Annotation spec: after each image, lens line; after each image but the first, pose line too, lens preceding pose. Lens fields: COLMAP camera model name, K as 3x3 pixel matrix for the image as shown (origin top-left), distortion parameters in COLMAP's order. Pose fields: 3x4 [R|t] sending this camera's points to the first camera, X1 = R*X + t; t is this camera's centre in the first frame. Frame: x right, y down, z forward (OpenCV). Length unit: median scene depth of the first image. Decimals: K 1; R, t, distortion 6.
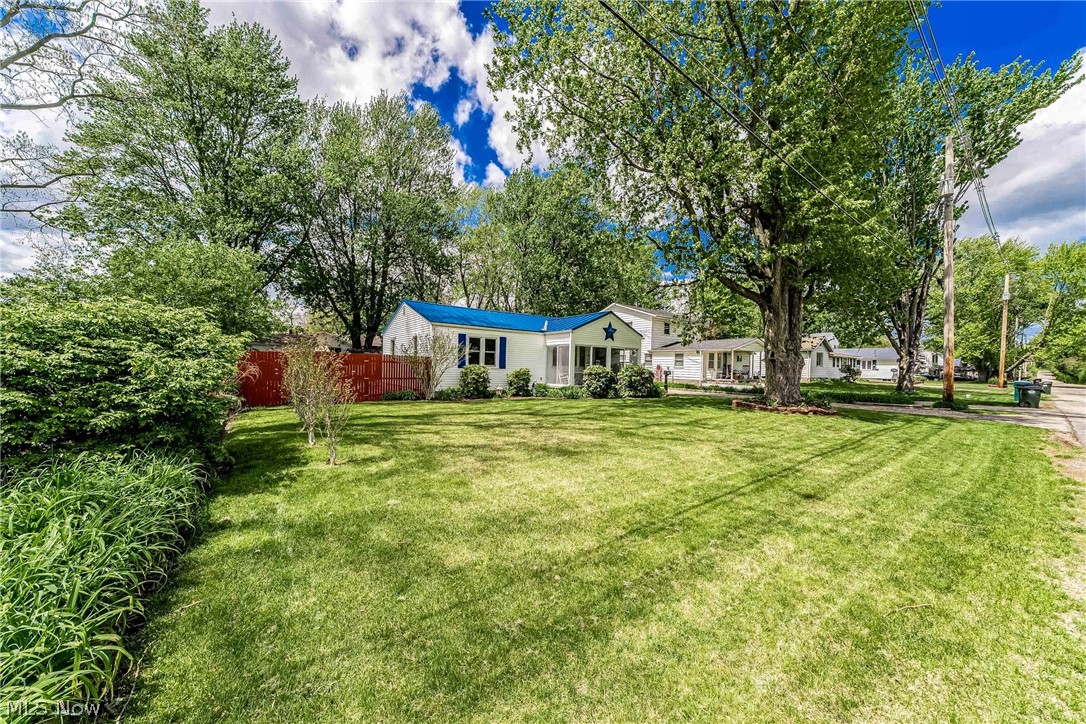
lens RADIAL K [[374.2, 0, 545.5], [0, 374.2, 365.3], [0, 0, 1]] dist [-0.003130, -0.000042]
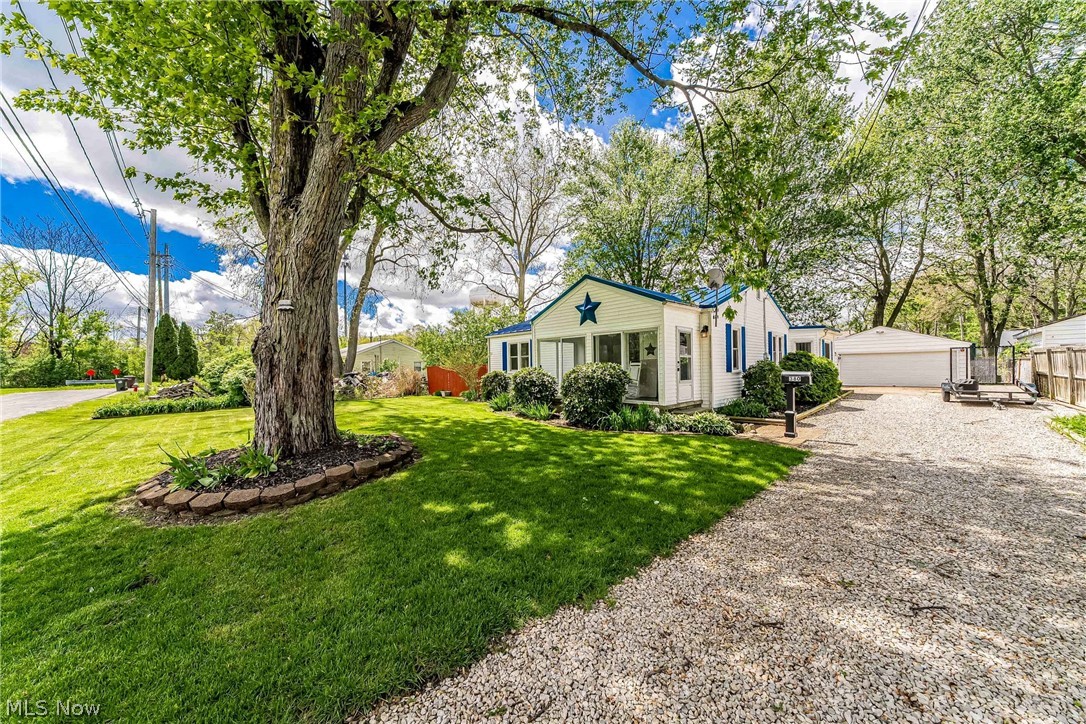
lens RADIAL K [[374.2, 0, 540.0], [0, 374.2, 366.7], [0, 0, 1]] dist [-0.003130, -0.000042]
pose [[0.080224, -0.024254, -0.996482, 0.765911], [0.020018, 0.999541, -0.022717, 0.014107], [0.996576, -0.018125, 0.080673, 0.879169]]
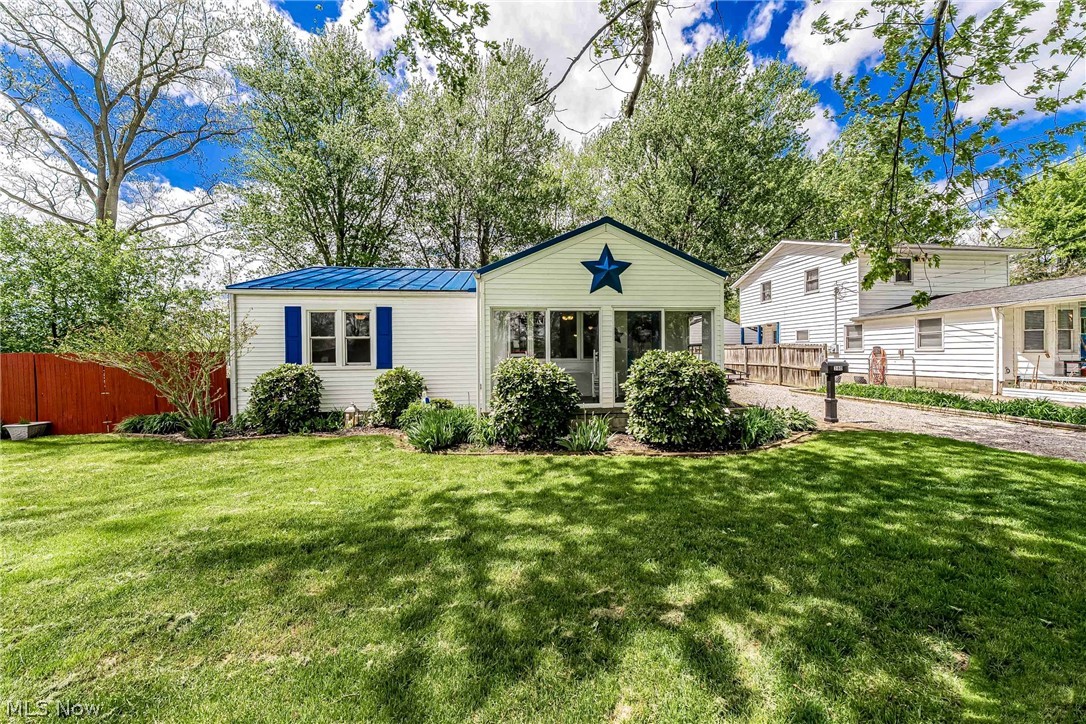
lens RADIAL K [[374.2, 0, 540.7], [0, 374.2, 360.2], [0, 0, 1]] dist [-0.003130, -0.000042]
pose [[0.855138, -0.020705, -0.517987, 0.318268], [0.030010, 0.999504, 0.009591, 0.000040], [0.517532, -0.023746, 0.855334, 0.625043]]
